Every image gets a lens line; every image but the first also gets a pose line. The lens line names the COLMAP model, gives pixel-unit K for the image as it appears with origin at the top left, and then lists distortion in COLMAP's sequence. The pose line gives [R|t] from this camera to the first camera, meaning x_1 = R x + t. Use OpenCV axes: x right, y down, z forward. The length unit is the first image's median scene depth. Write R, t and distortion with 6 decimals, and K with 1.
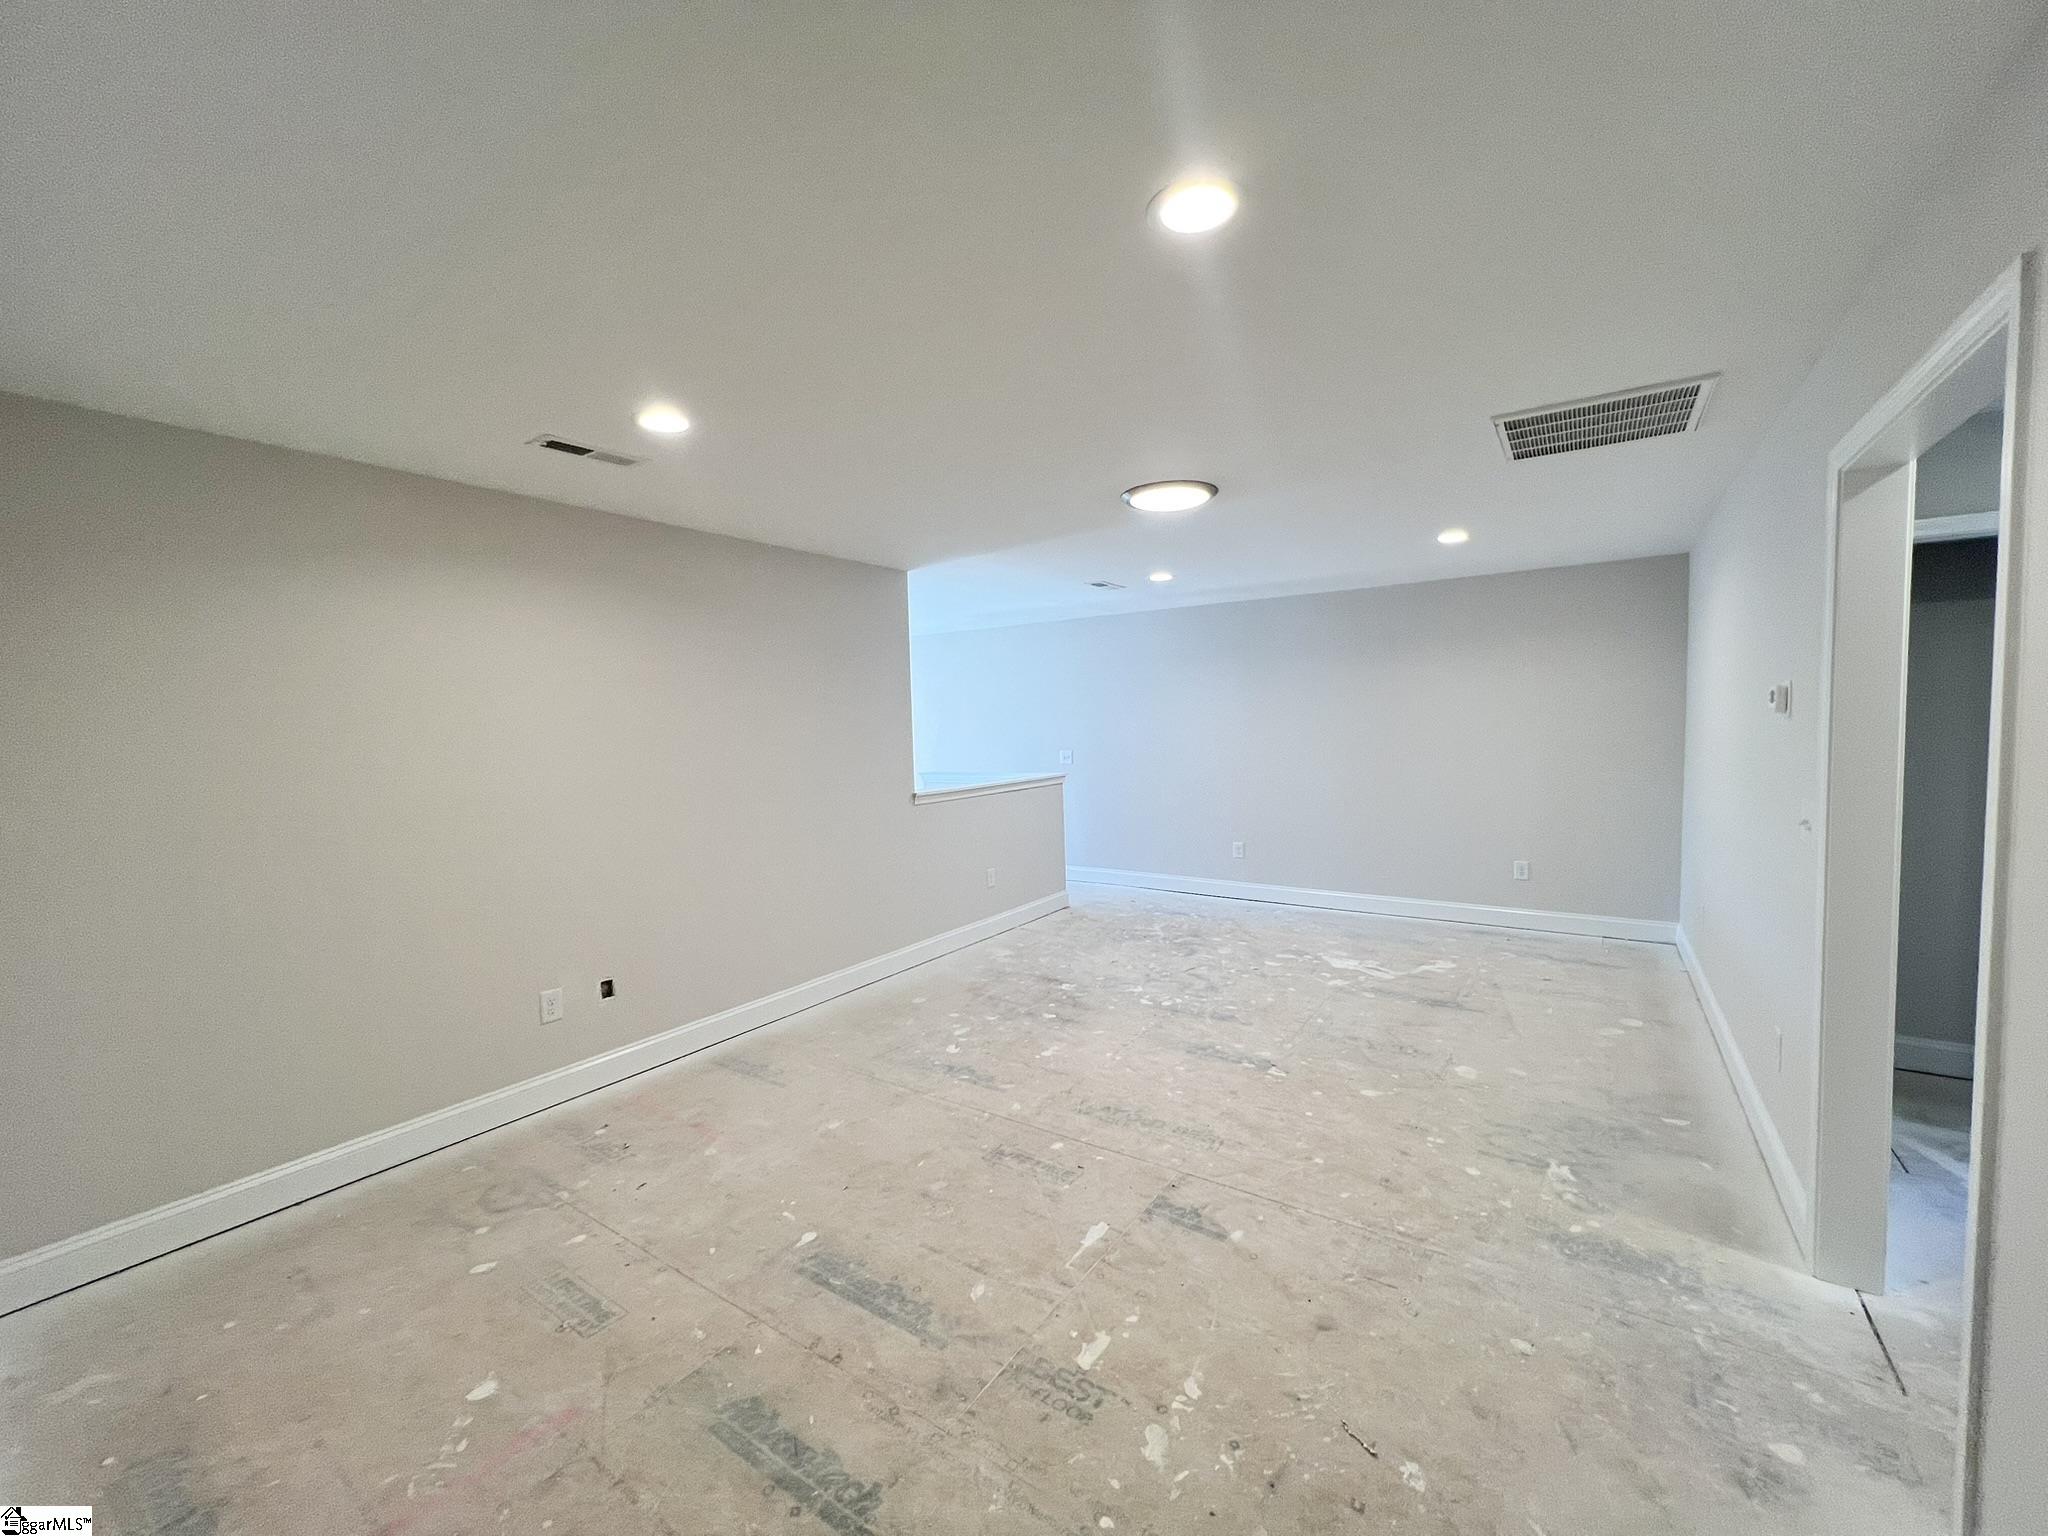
lens RADIAL K [[817.1, 0, 1025.1], [0, 817.1, 772.6], [0, 0, 1]] dist [-0.000180, 0.000067]
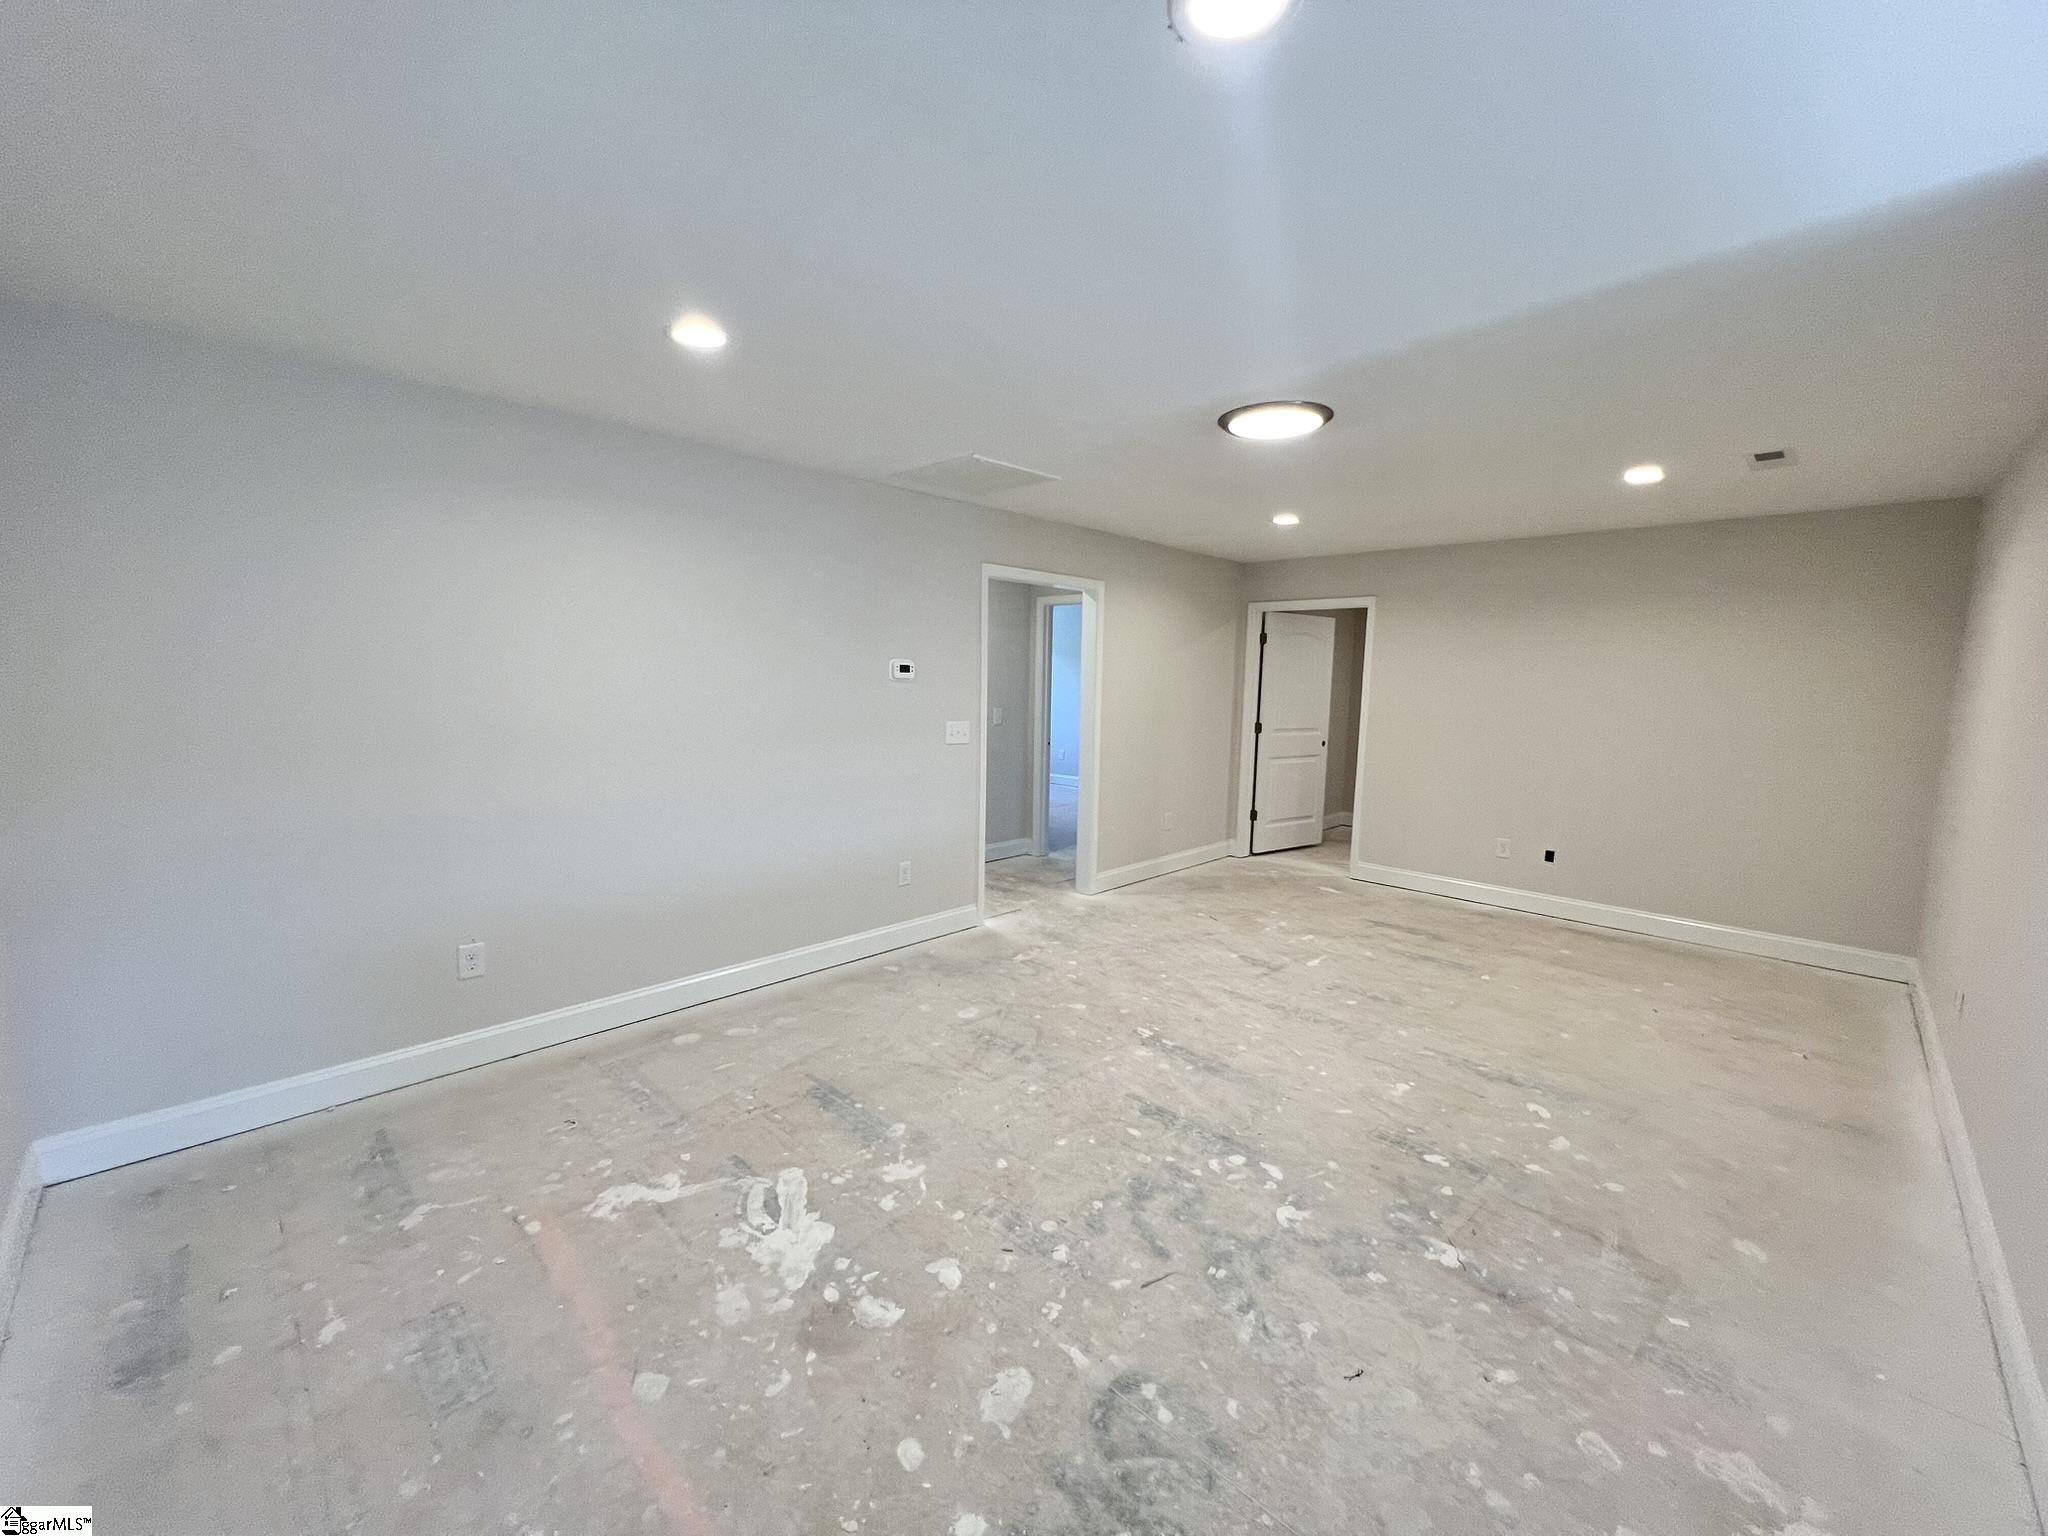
lens RADIAL K [[817.1, 0, 1025.1], [0, 817.1, 772.6], [0, 0, 1]] dist [-0.000180, 0.000067]
pose [[-0.984516, -0.014121, 0.174722, 0.239384], [0.016512, 0.984847, 0.172638, -0.106311], [-0.174513, 0.172850, -0.969365, 1.654362]]
